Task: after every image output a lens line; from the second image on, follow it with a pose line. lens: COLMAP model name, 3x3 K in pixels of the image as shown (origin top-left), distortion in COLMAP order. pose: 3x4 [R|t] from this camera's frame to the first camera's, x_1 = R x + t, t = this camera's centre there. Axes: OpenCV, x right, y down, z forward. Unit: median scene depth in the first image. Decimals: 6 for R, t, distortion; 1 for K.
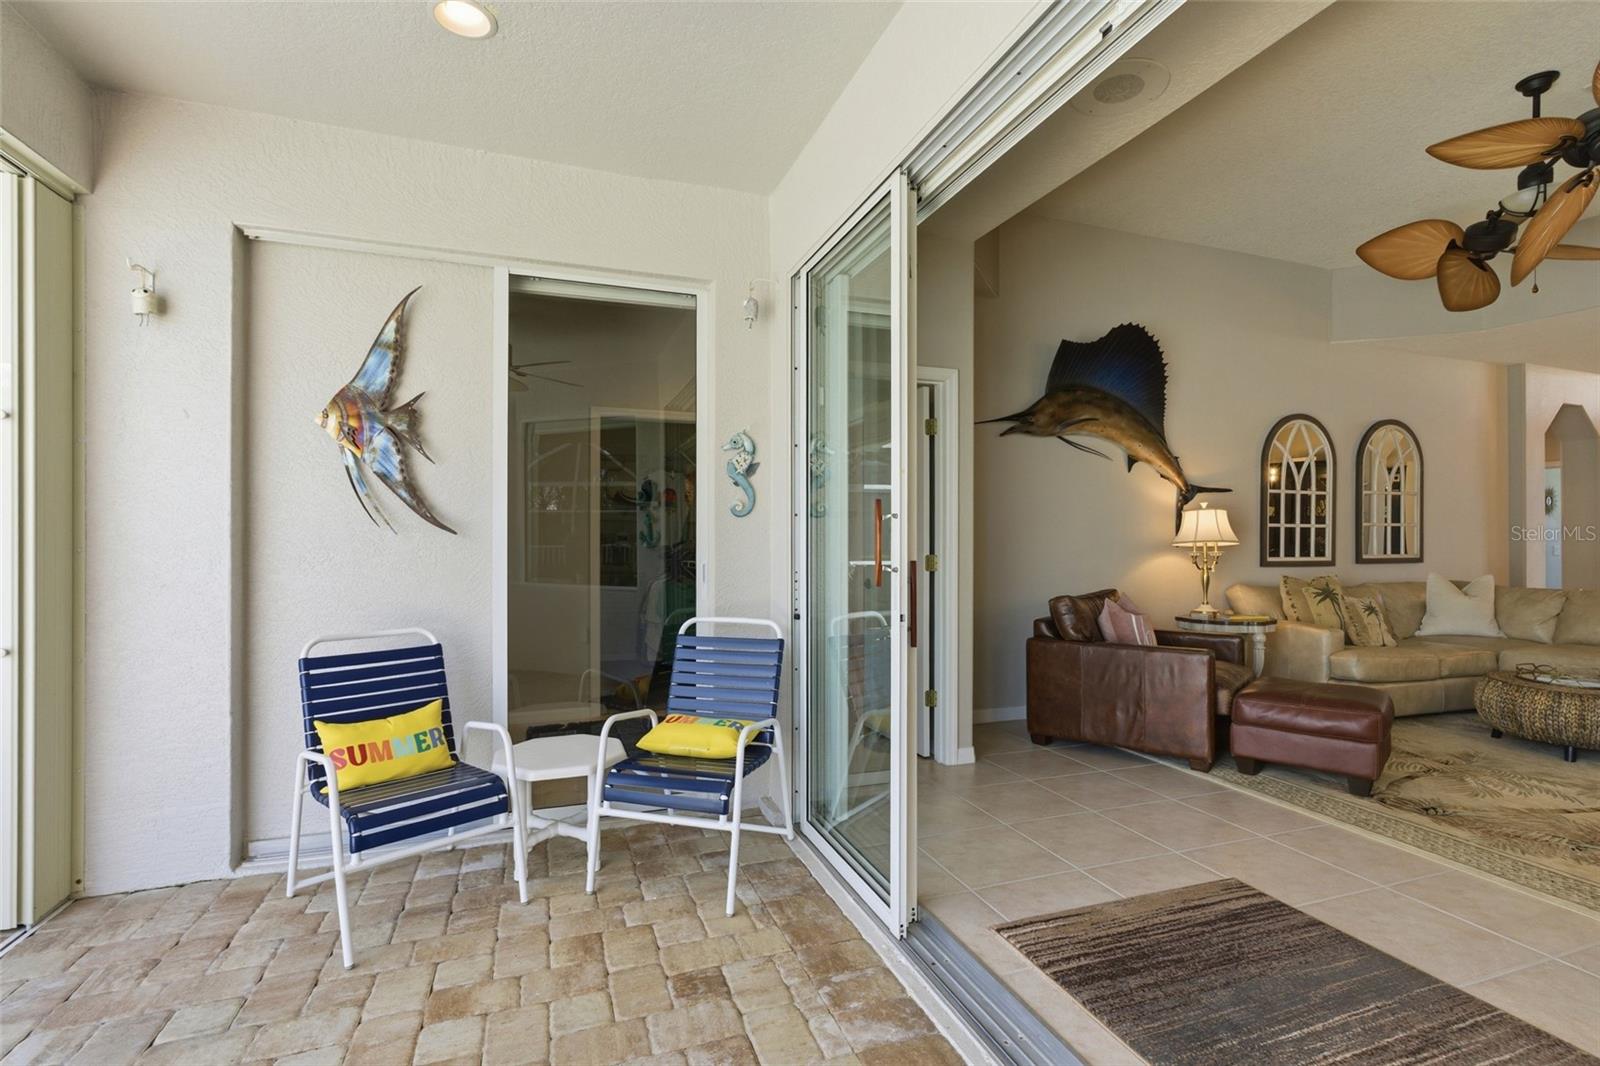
lens RADIAL K [[747.1, 0, 803.0], [0, 747.1, 536.7], [0, 0, 1]] dist [-0.002135, -0.000345]
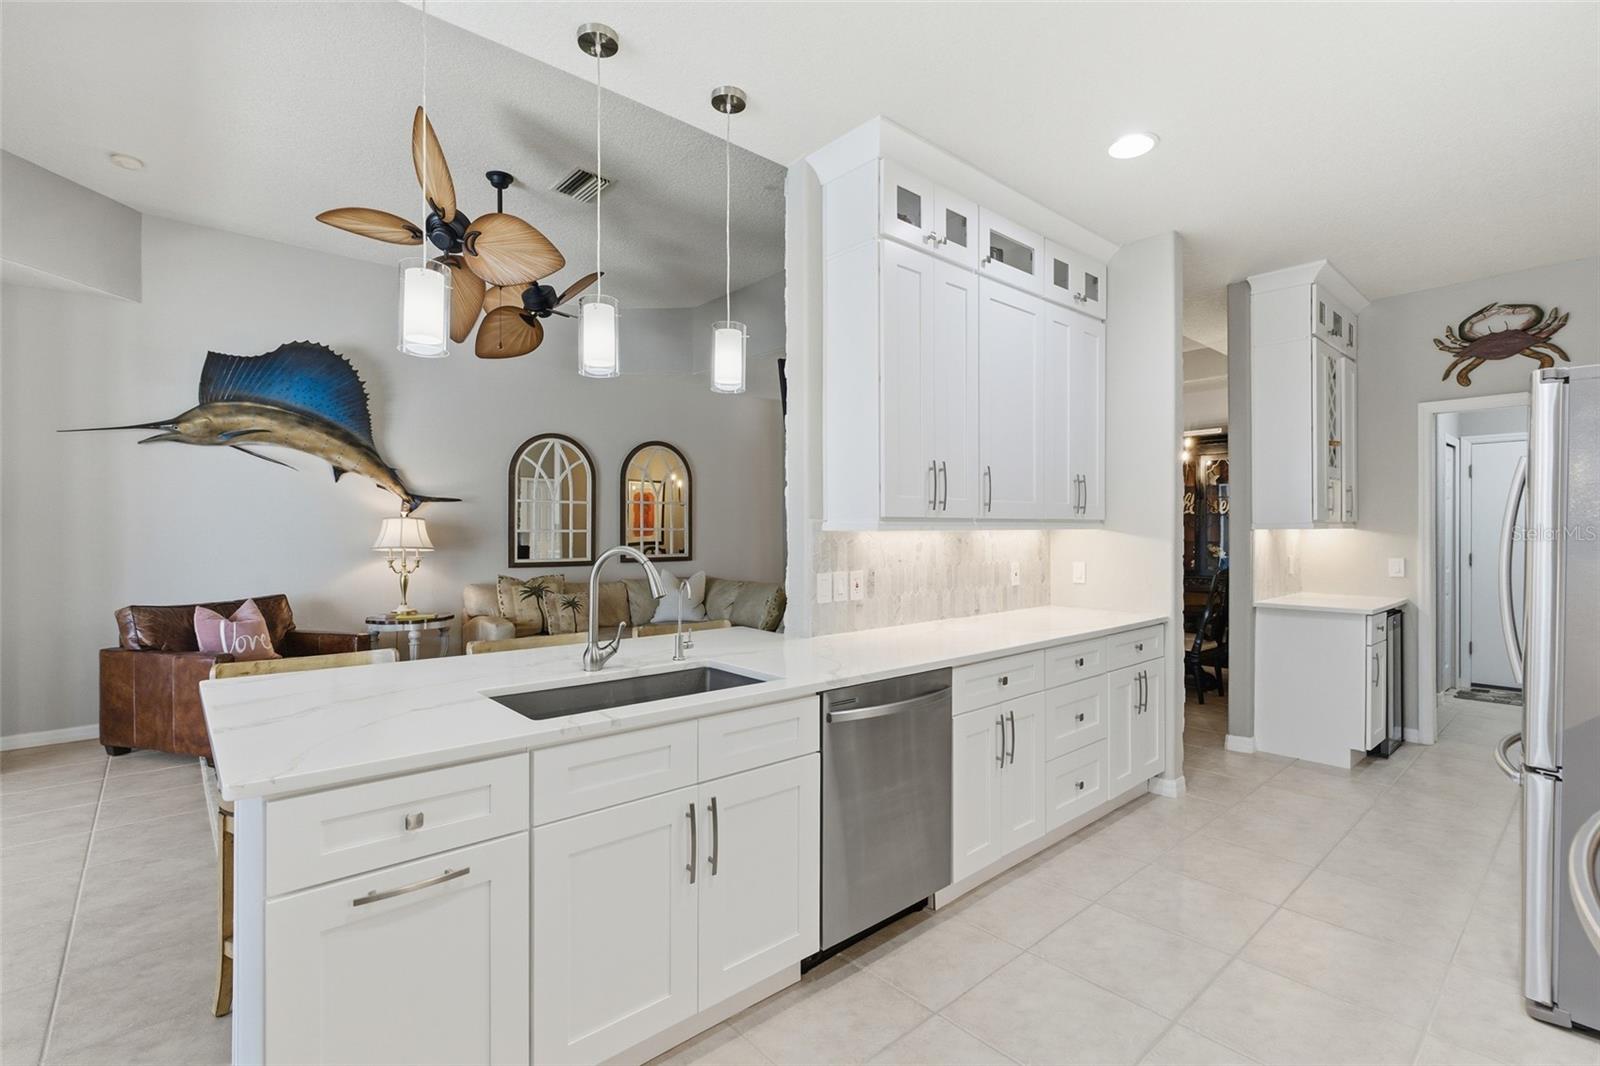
lens RADIAL K [[724.4, 0, 805.5], [0, 724.4, 533.4], [0, 0, 1]] dist [-0.003348, -0.000354]
pose [[0.927395, -0.003767, 0.374064, 0.688799], [0.003028, 0.999992, 0.002563, -0.015072], [-0.374071, -0.001244, 0.927399, -0.202634]]
